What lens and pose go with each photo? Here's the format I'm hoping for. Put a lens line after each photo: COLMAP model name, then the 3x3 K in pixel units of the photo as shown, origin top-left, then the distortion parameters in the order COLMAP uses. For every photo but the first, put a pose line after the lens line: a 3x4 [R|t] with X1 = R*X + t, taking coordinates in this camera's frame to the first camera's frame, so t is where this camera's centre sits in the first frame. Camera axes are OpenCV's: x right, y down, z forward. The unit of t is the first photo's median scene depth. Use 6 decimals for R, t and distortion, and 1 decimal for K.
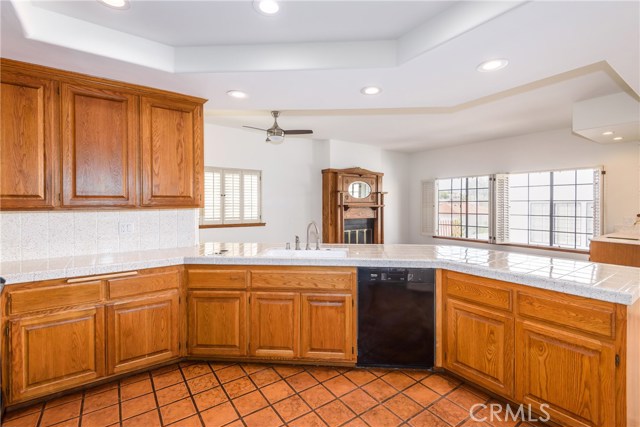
lens RADIAL K [[285.6, 0, 319.4], [0, 285.6, 207.6], [0, 0, 1]] dist [0.000258, -0.000044]
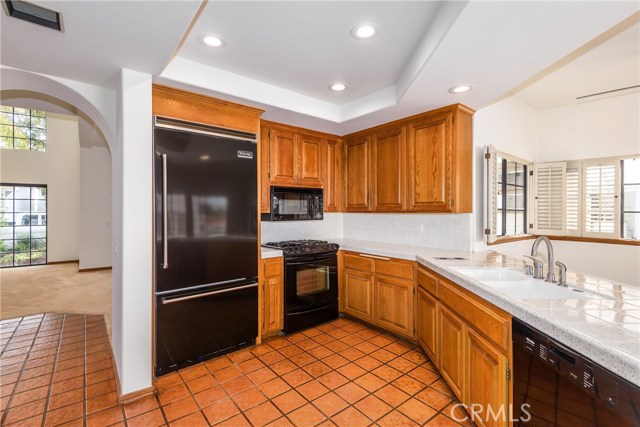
lens RADIAL K [[292.1, 0, 322.6], [0, 292.1, 212.5], [0, 0, 1]] dist [-0.001971, -0.001453]
pose [[0.055511, 0.009166, -0.998416, 0.696214], [-0.013111, 0.999878, 0.008450, -0.003643], [0.998372, 0.012621, 0.055625, 0.568844]]
